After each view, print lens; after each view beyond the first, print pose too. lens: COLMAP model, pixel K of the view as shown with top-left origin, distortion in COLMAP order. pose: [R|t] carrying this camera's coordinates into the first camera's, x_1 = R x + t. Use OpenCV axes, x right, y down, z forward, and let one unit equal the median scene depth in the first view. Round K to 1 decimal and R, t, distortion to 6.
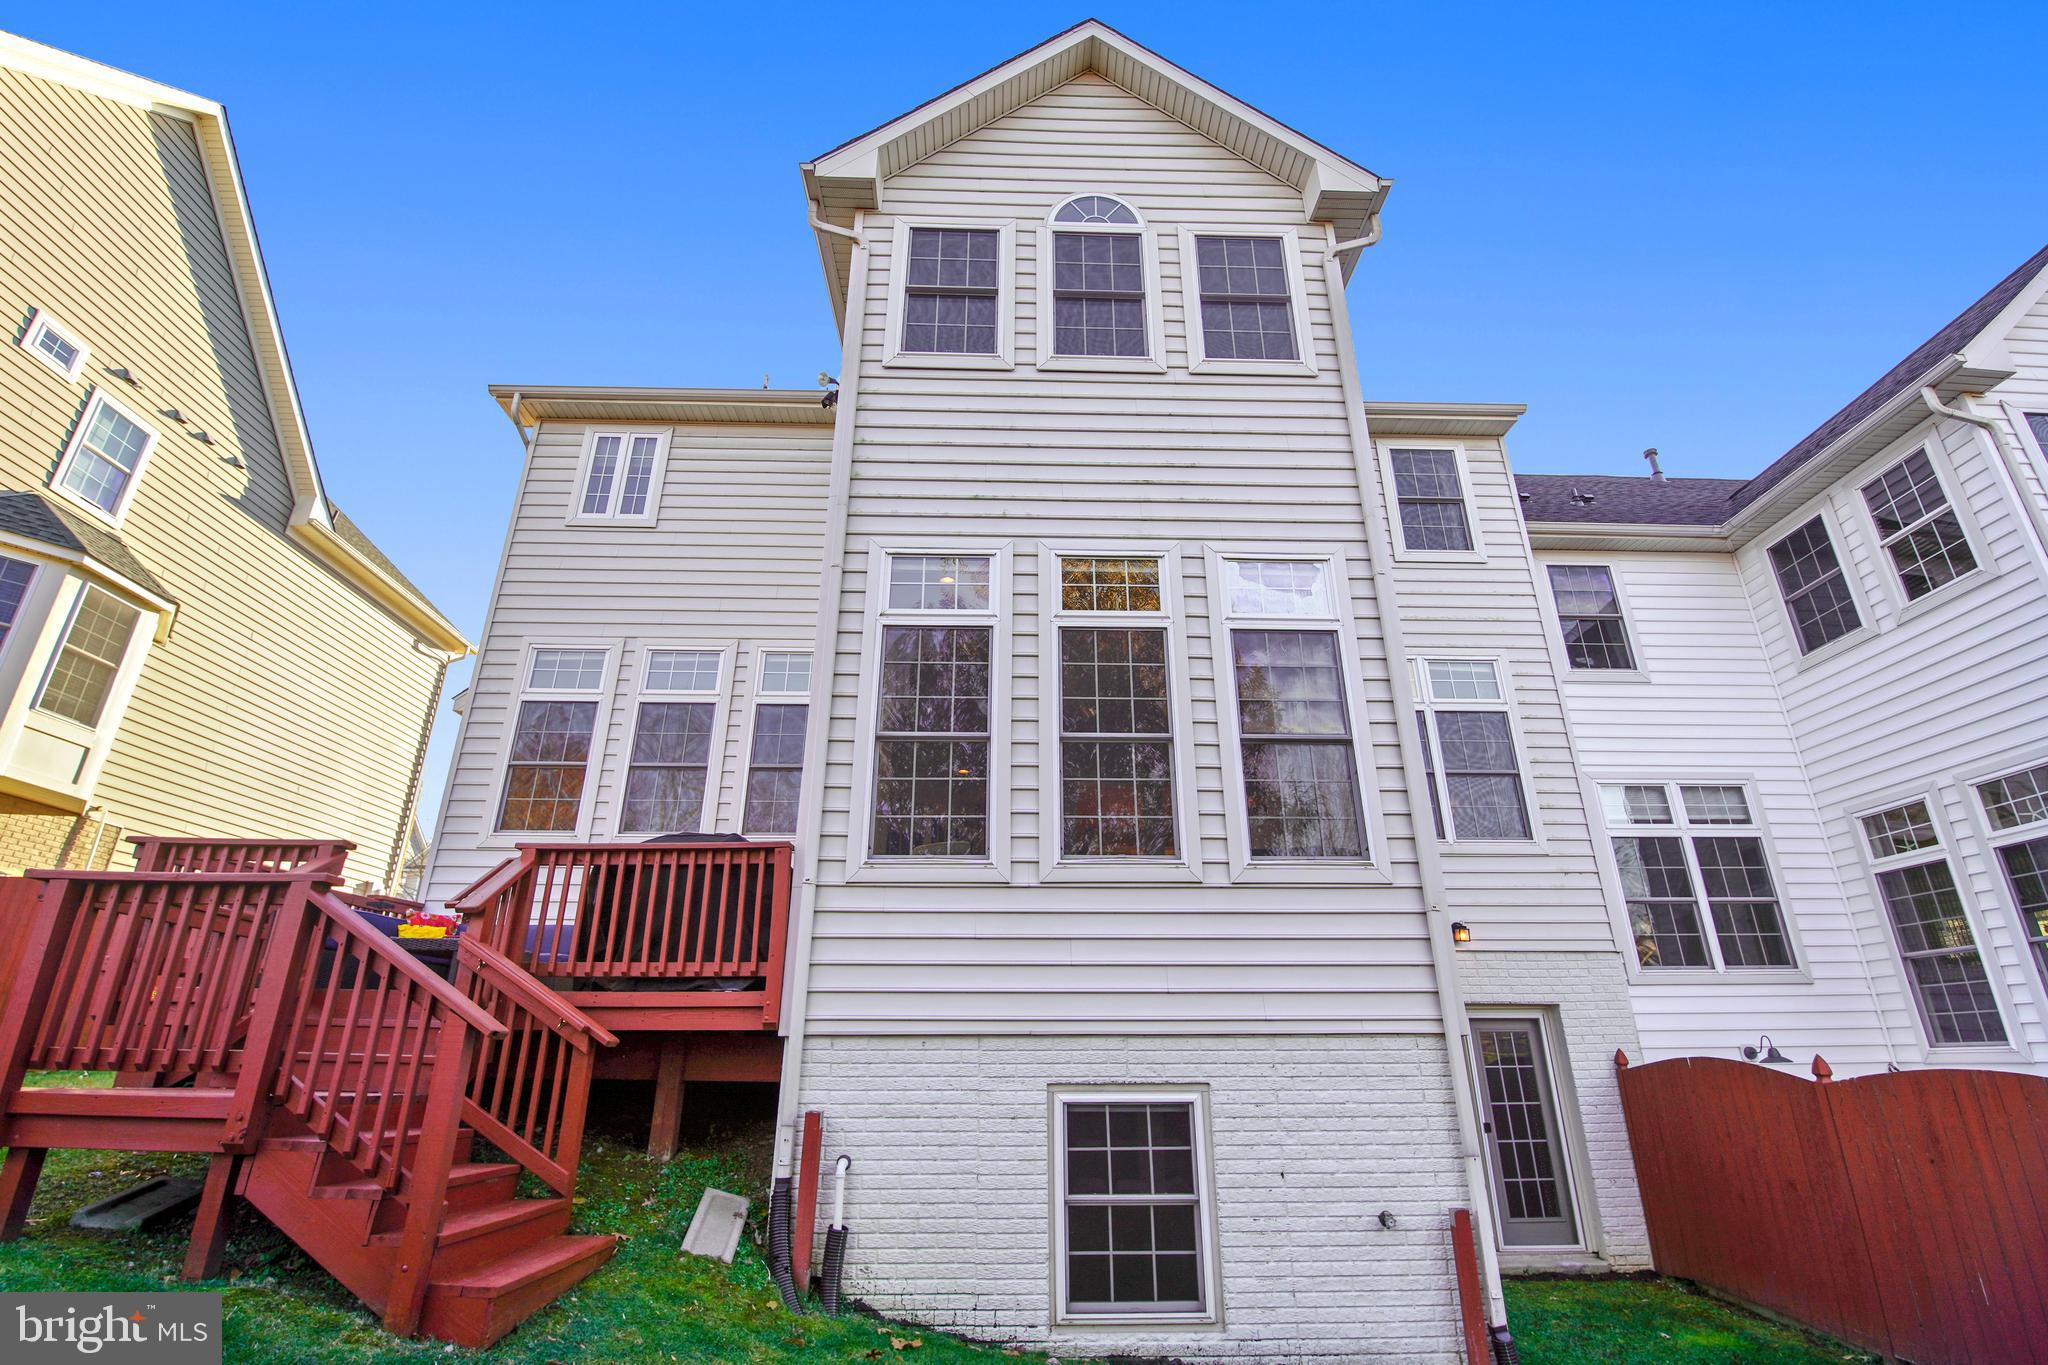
lens RADIAL K [[899.3, 0, 1049.5], [0, 899.3, 680.9], [0, 0, 1]] dist [-0.001473, -0.009700]
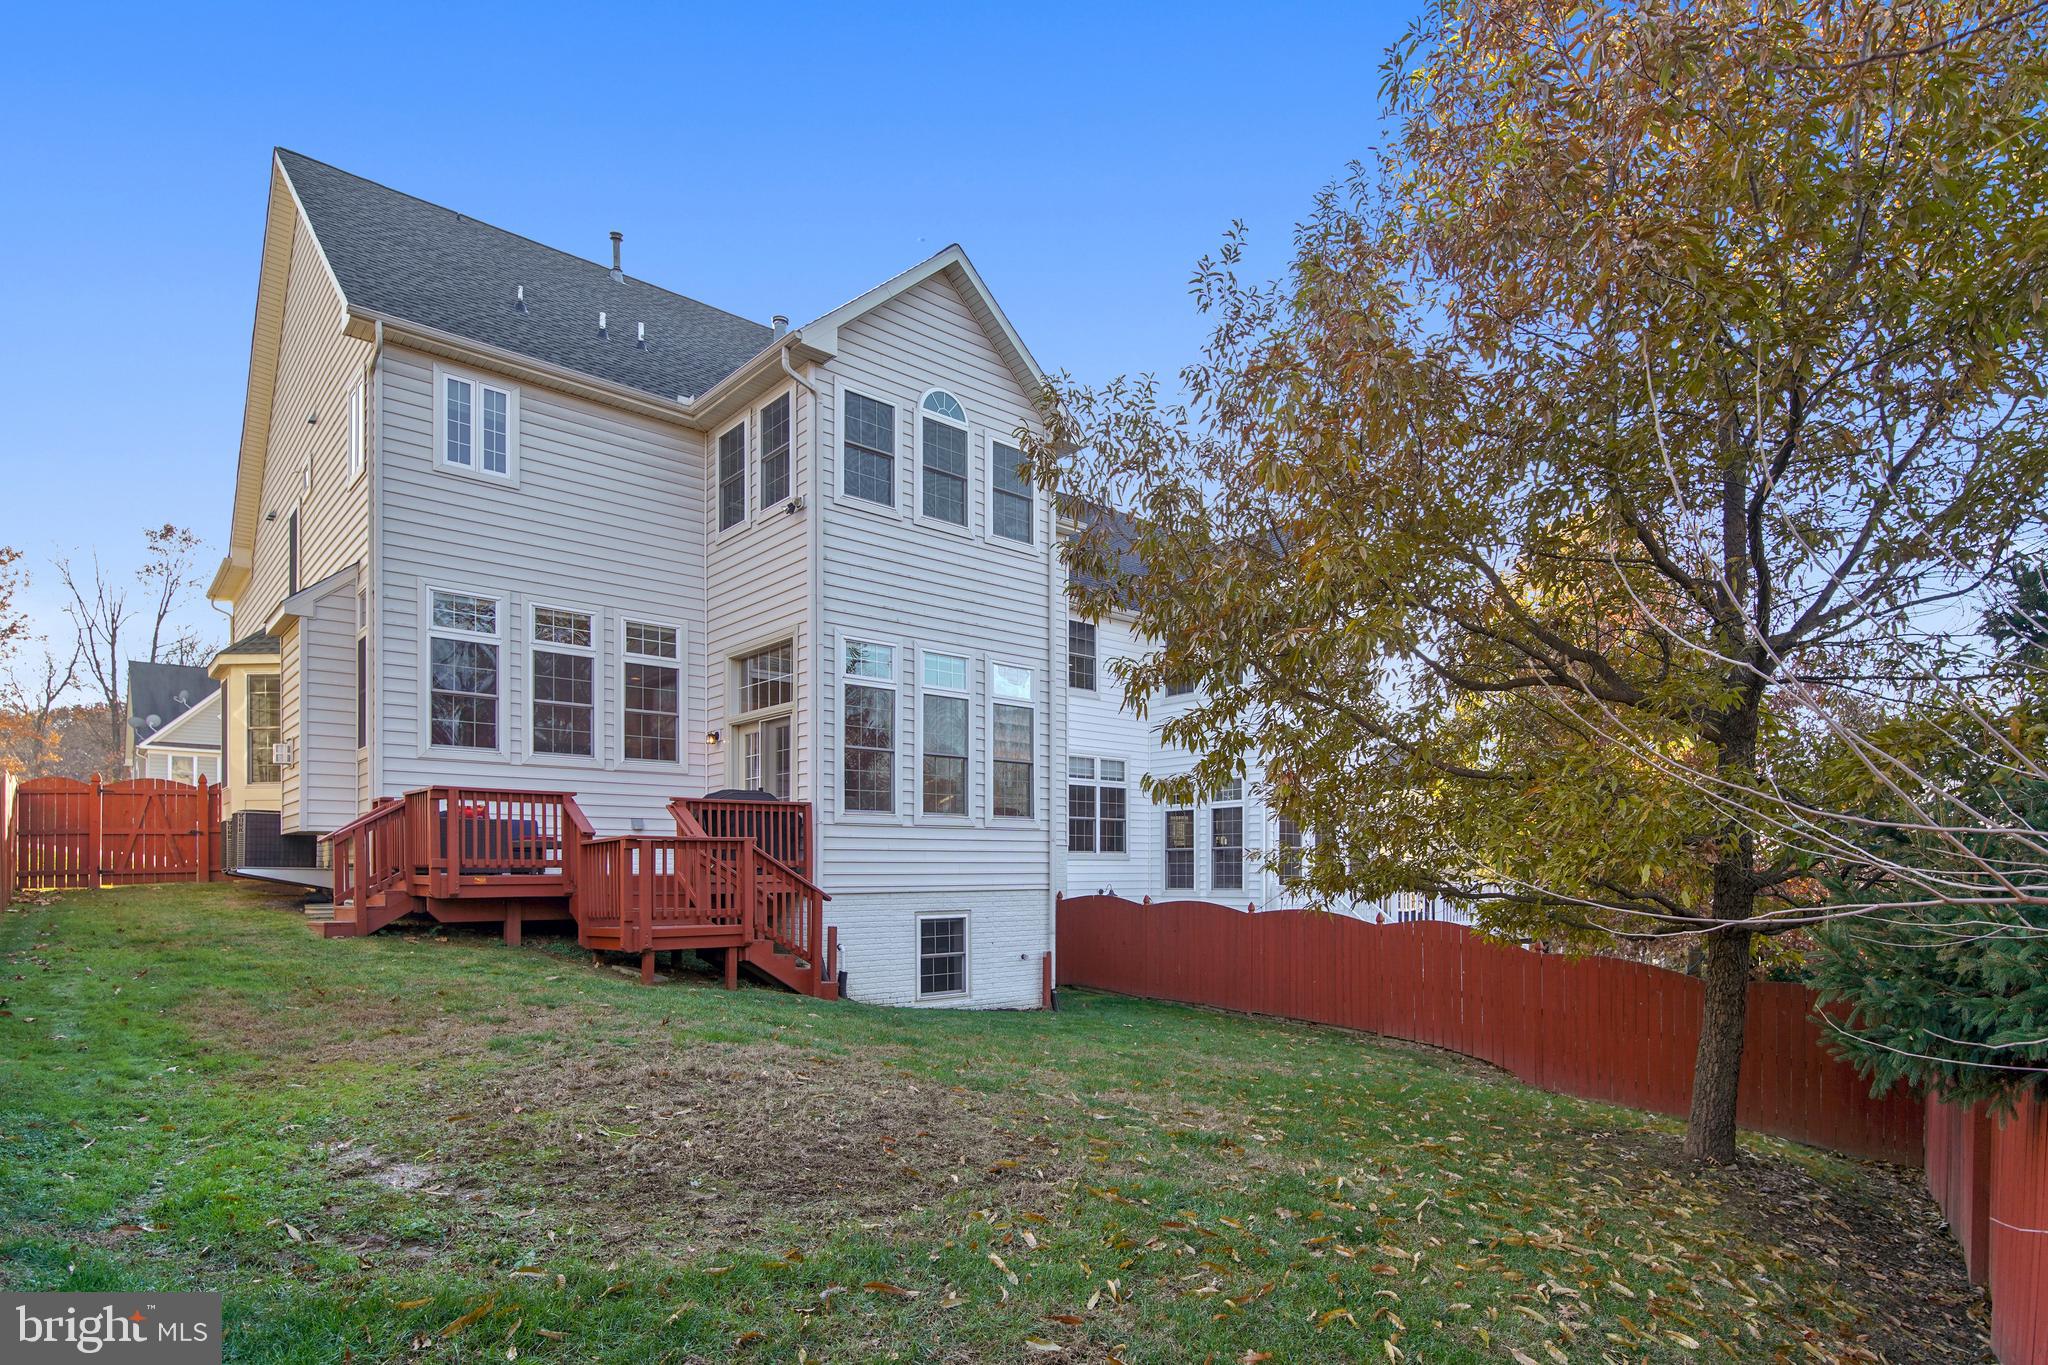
lens RADIAL K [[1055.8, 0, 1030.2], [0, 1055.8, 854.3], [0, 0, 1]] dist [-0.000766, -0.000405]
pose [[0.771881, 0.008862, 0.635706, -0.954705], [-0.238915, 0.930658, 0.277119, -0.322562], [-0.589169, -0.365783, 0.720474, -0.677106]]
